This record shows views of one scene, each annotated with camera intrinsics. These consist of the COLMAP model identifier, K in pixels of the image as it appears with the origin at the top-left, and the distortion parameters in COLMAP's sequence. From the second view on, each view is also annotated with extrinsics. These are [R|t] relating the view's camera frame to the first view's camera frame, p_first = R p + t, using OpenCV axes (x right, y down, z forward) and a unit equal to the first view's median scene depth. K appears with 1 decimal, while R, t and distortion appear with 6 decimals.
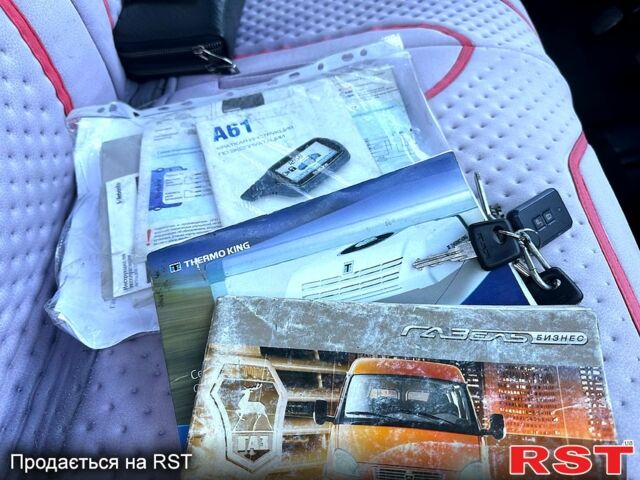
lens RADIAL K [[460.0, 0, 328.4], [0, 460.0, 241.2], [0, 0, 1]] dist [0.068785, -0.137648]
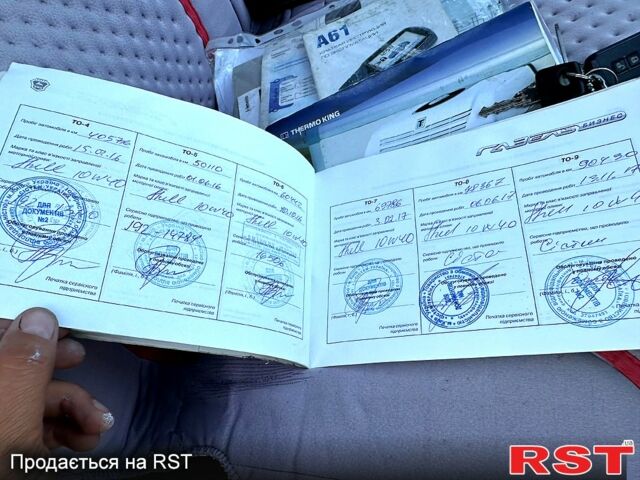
lens RADIAL K [[462.5, 0, 311.7], [0, 462.5, 271.1], [0, 0, 1]] dist [-0.001916, 0.003892]
pose [[0.942023, -0.010090, -0.335397, 0.122436], [0.056309, 0.990127, 0.128366, 0.188694], [0.330790, -0.139809, 0.933291, -0.163291]]
